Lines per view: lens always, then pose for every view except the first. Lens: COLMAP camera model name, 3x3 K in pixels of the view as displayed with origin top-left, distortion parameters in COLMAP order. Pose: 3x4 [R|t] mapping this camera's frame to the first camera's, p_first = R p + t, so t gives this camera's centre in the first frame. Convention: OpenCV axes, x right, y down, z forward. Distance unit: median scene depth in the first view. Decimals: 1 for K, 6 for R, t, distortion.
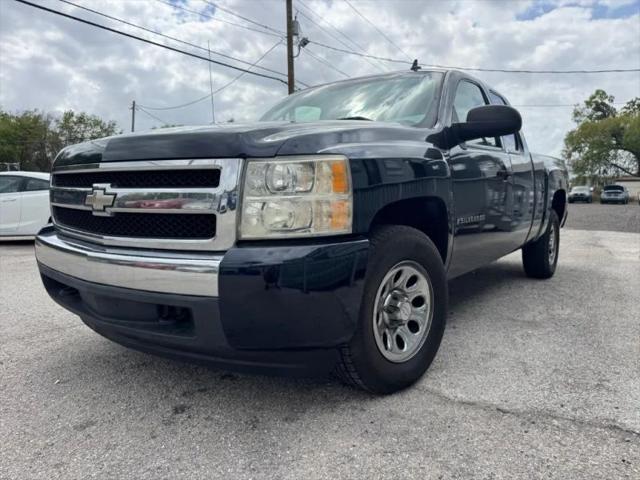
lens RADIAL K [[458.7, 0, 322.8], [0, 458.7, 241.7], [0, 0, 1]] dist [0.019028, -0.025301]
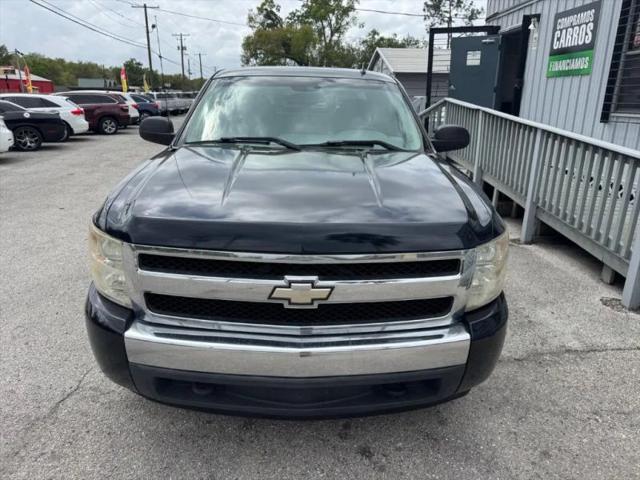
lens RADIAL K [[458.7, 0, 322.8], [0, 458.7, 241.7], [0, 0, 1]] dist [0.019028, -0.025301]
pose [[0.787697, -0.171994, 0.591567, -0.882286], [0.044167, 0.973533, 0.224238, -0.356701], [-0.614478, -0.150504, 0.774445, 0.249018]]
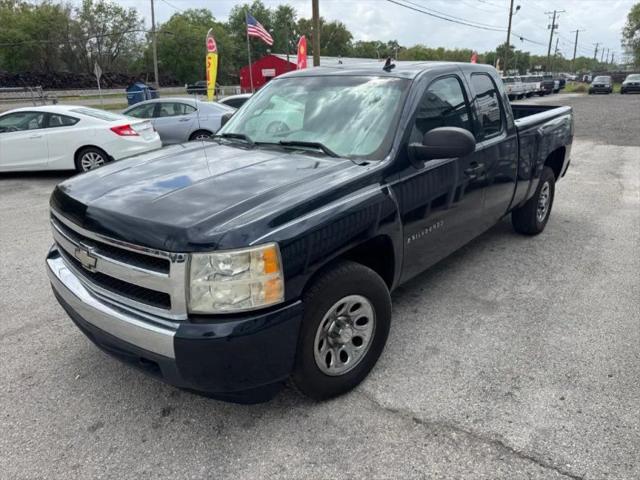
lens RADIAL K [[458.7, 0, 322.8], [0, 458.7, 241.7], [0, 0, 1]] dist [0.019028, -0.025301]
pose [[0.997232, 0.006484, -0.074064, 0.205704], [0.011136, 0.971924, 0.235032, -0.371010], [0.073509, -0.235206, 0.969162, -0.110786]]
